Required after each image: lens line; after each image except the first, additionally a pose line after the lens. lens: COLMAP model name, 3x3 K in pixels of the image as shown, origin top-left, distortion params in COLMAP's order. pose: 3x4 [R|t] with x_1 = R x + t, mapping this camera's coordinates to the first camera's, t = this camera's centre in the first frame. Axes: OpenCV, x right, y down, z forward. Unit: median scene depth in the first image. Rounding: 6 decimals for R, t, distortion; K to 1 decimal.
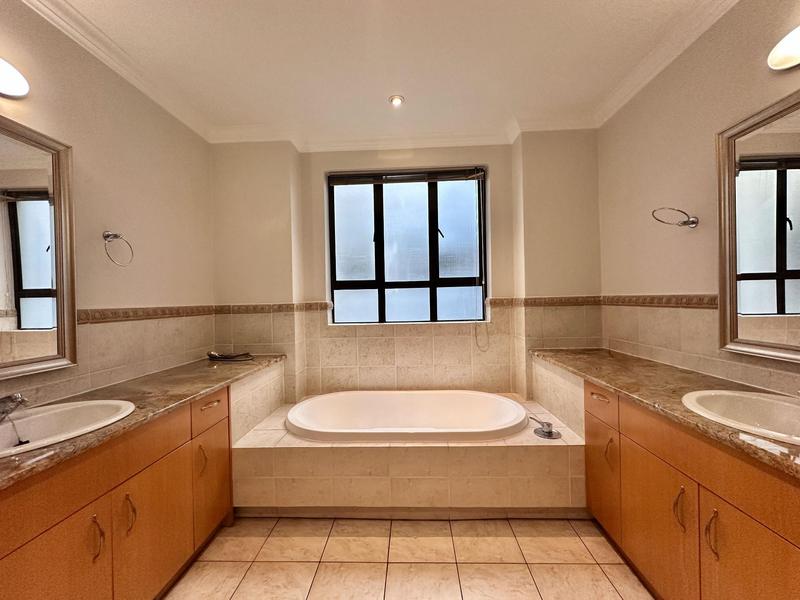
lens RADIAL K [[318.7, 0, 400.7], [0, 318.7, 299.9], [0, 0, 1]] dist [-0.002143, 0.000847]
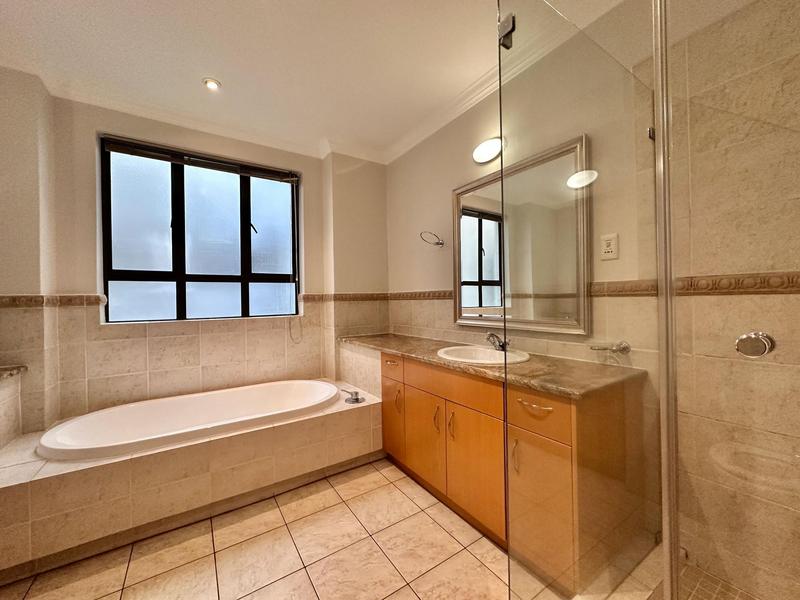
lens RADIAL K [[318.7, 0, 400.7], [0, 318.7, 299.9], [0, 0, 1]] dist [-0.002143, 0.000847]
pose [[0.811284, 0.007219, 0.584608, -0.096041], [0.001359, 0.999898, -0.014234, 0.034480], [-0.584651, 0.012342, 0.811191, -0.091601]]
